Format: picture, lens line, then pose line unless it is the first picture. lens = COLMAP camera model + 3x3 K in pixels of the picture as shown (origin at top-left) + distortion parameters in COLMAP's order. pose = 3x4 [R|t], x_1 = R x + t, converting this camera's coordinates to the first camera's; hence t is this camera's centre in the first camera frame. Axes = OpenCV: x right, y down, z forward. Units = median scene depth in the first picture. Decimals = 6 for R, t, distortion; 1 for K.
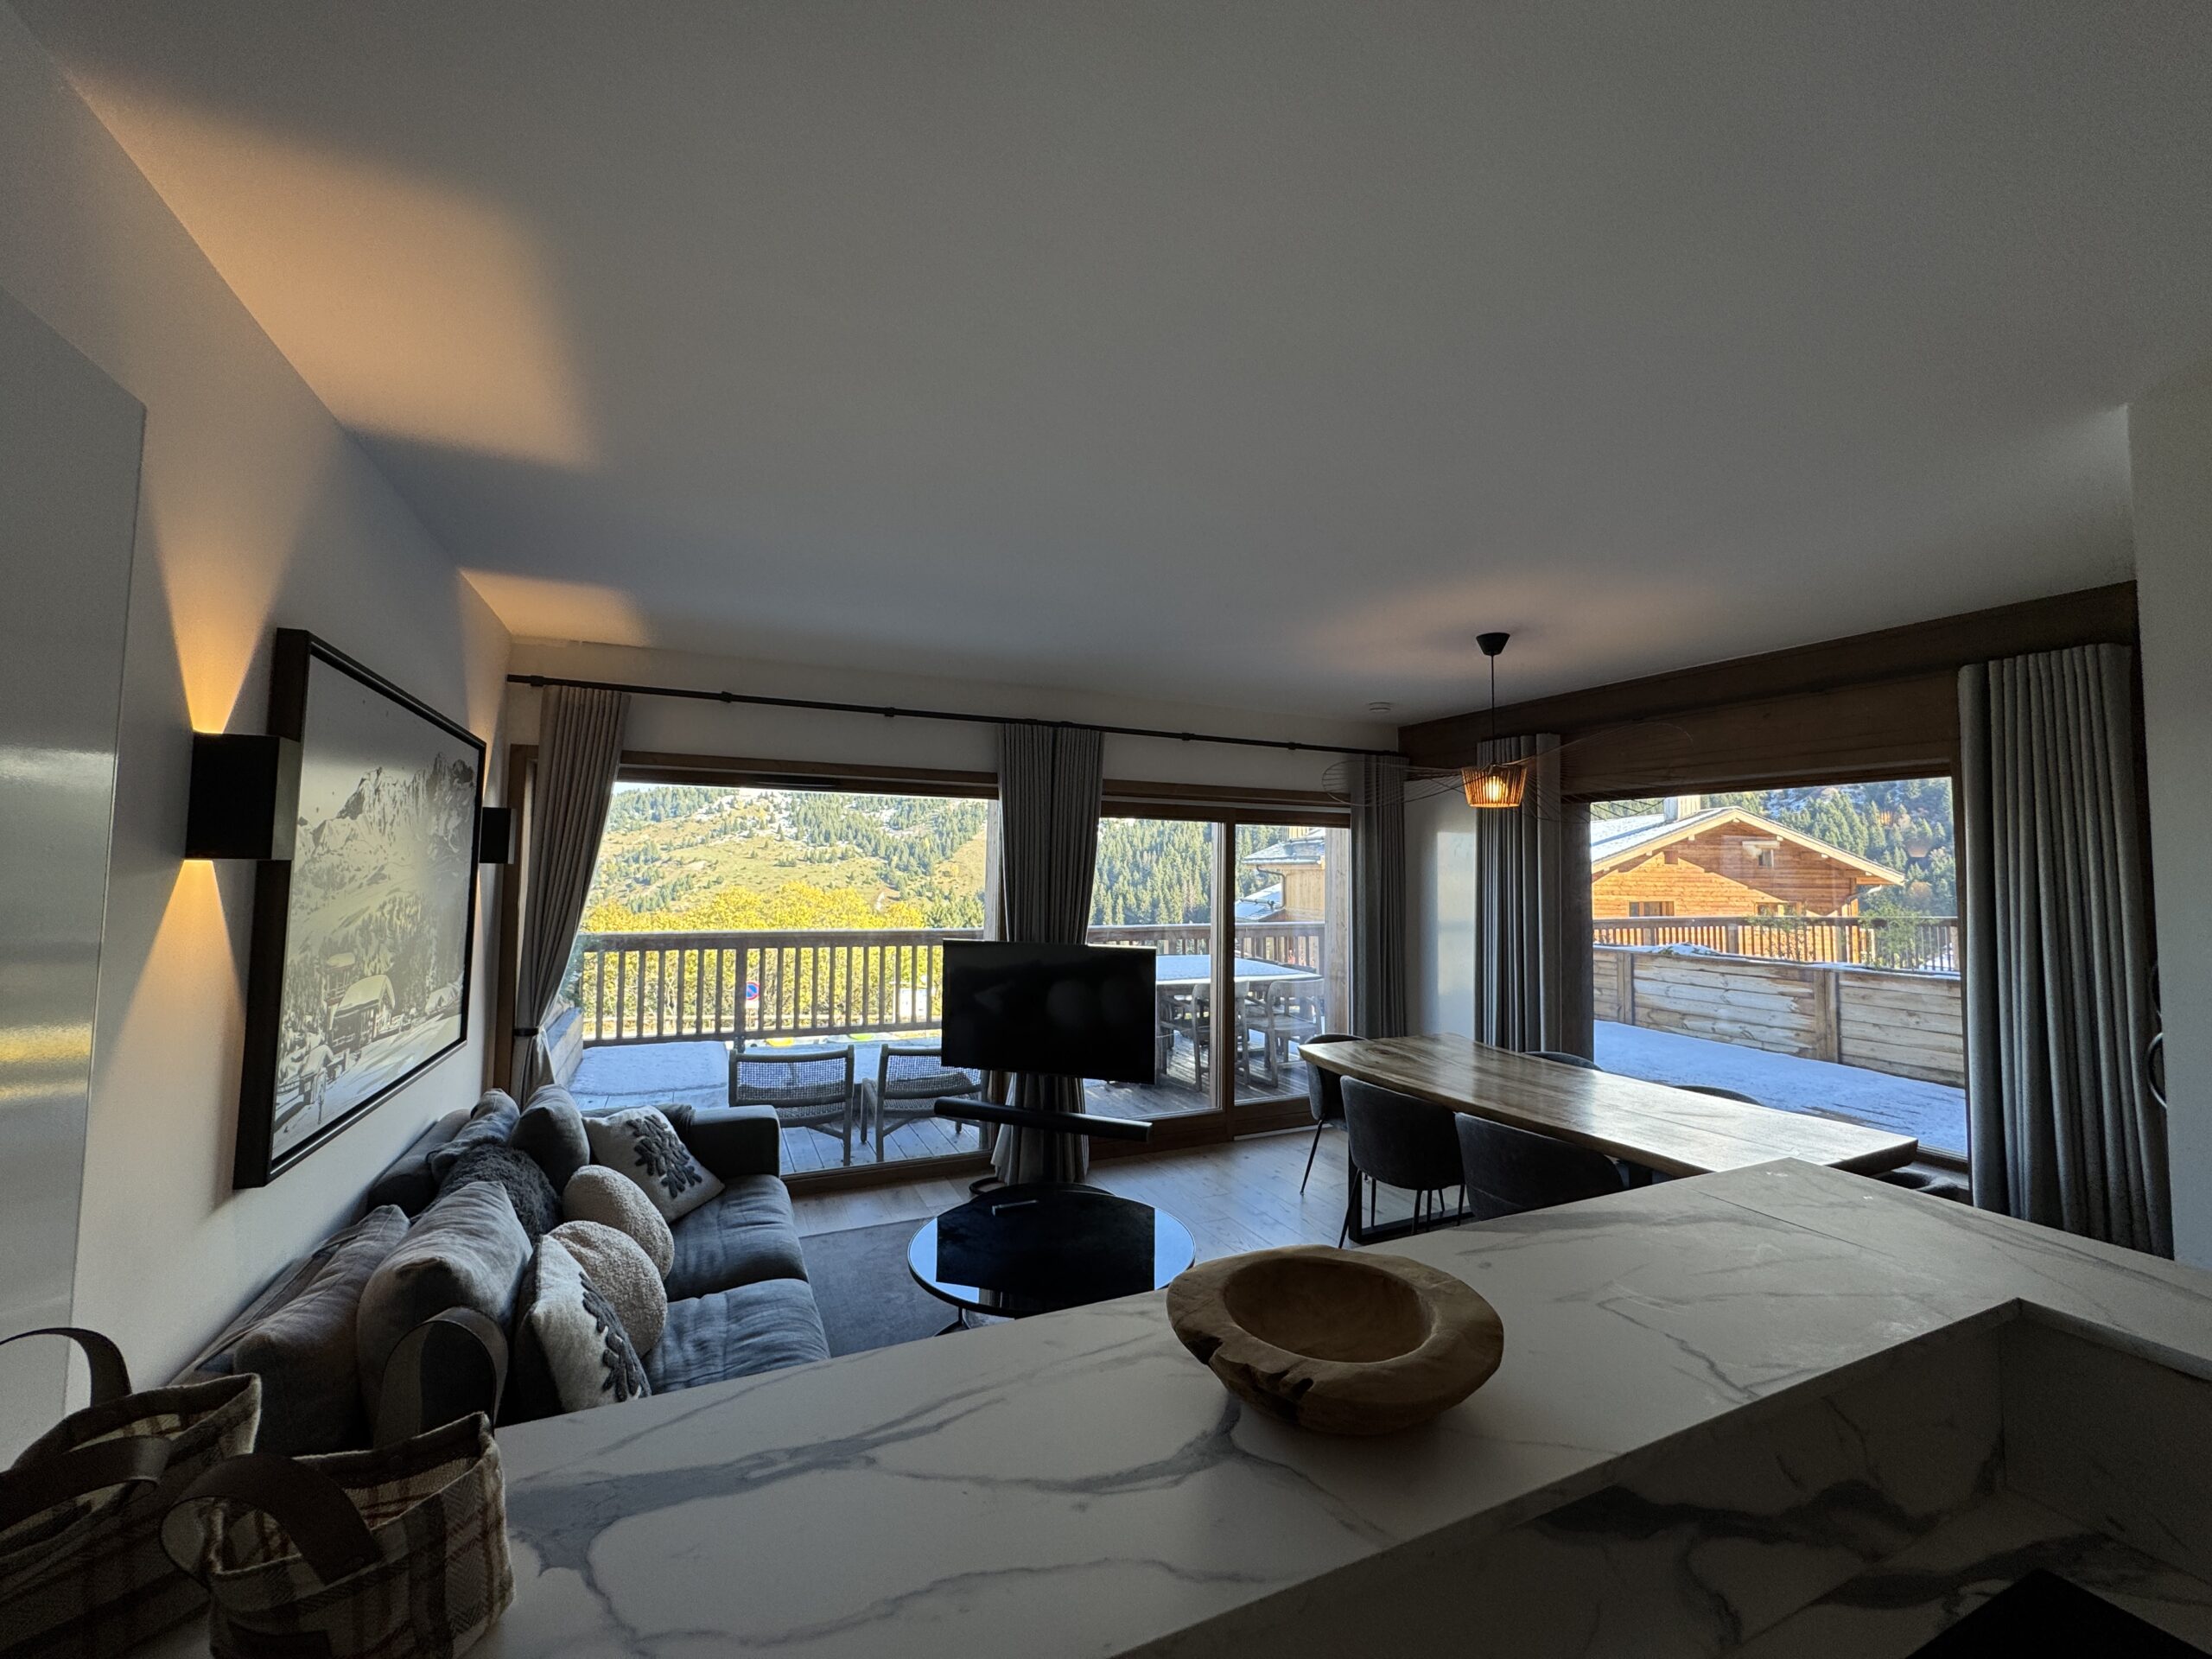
lens RADIAL K [[881.4, 0, 1105.7], [0, 881.4, 823.2], [0, 0, 1]] dist [-0.004889, 0.002197]
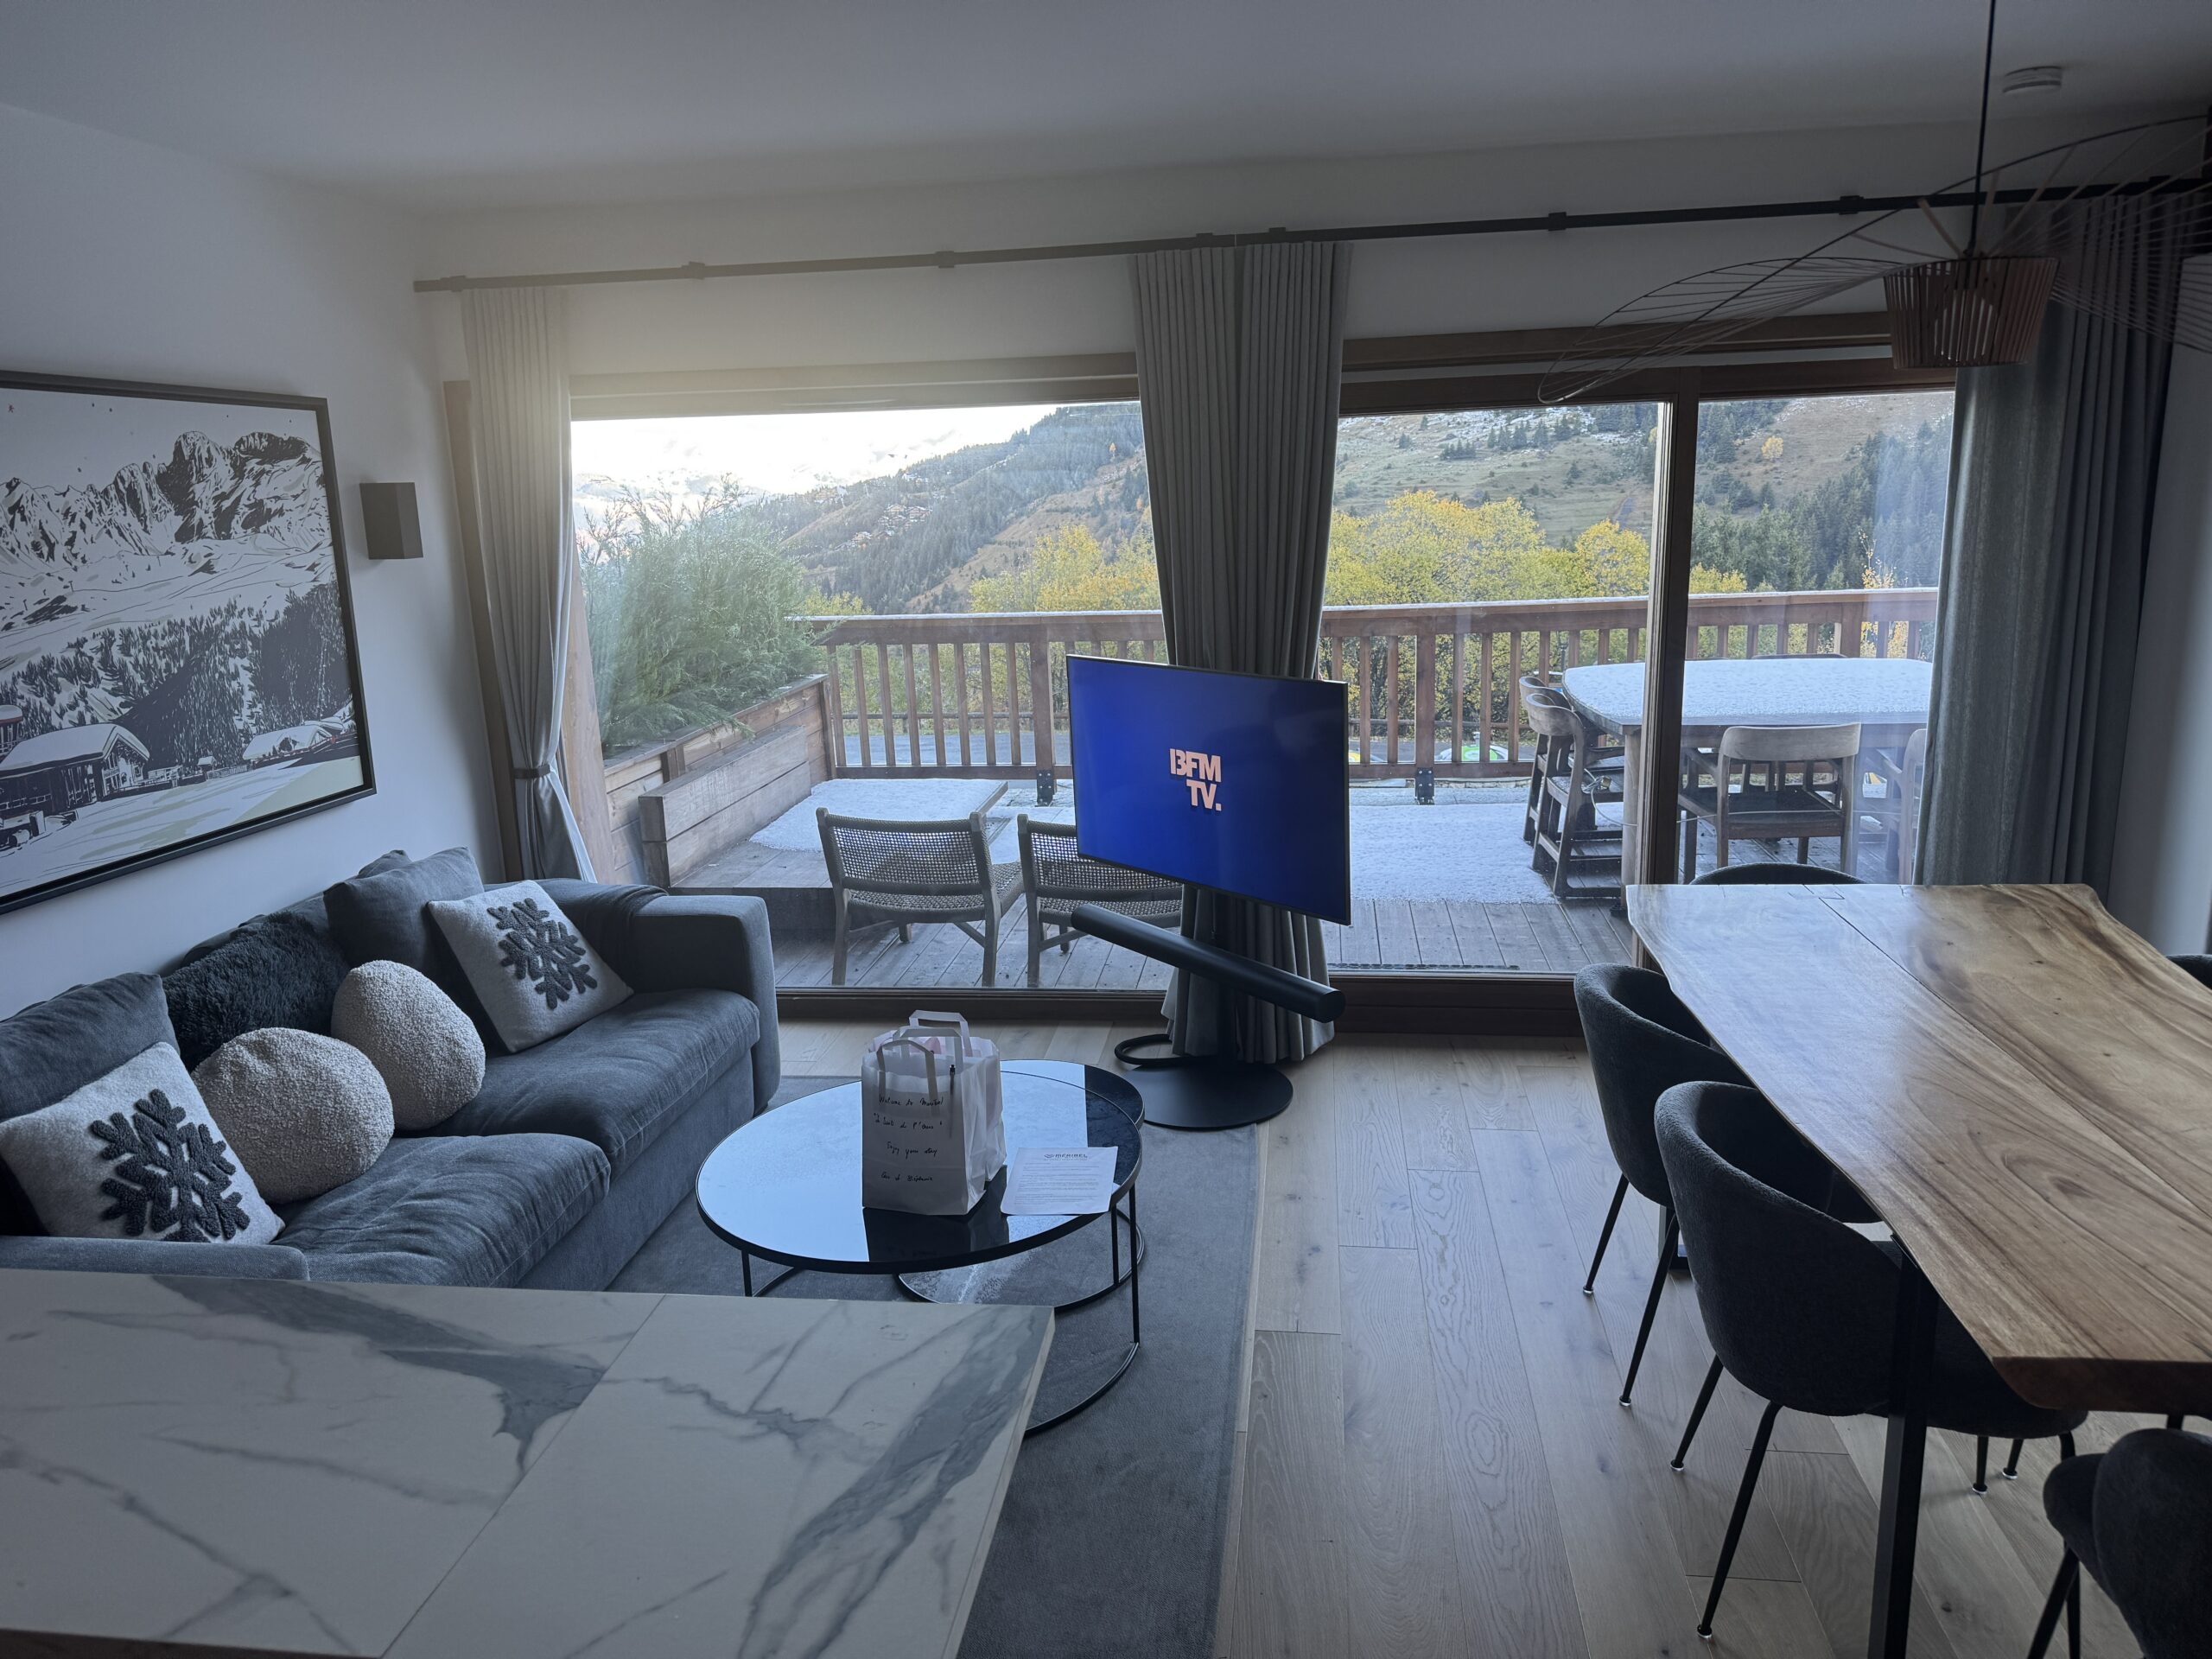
lens RADIAL K [[1540.0, 0, 1102.0], [0, 1540.0, 834.7], [0, 0, 1]] dist [0.054079, -0.056785]
pose [[0.839679, 0.079721, -0.537199, 0.411788], [0.078015, 0.961201, 0.264586, -0.024574], [0.537450, -0.264077, 0.800882, 0.145687]]
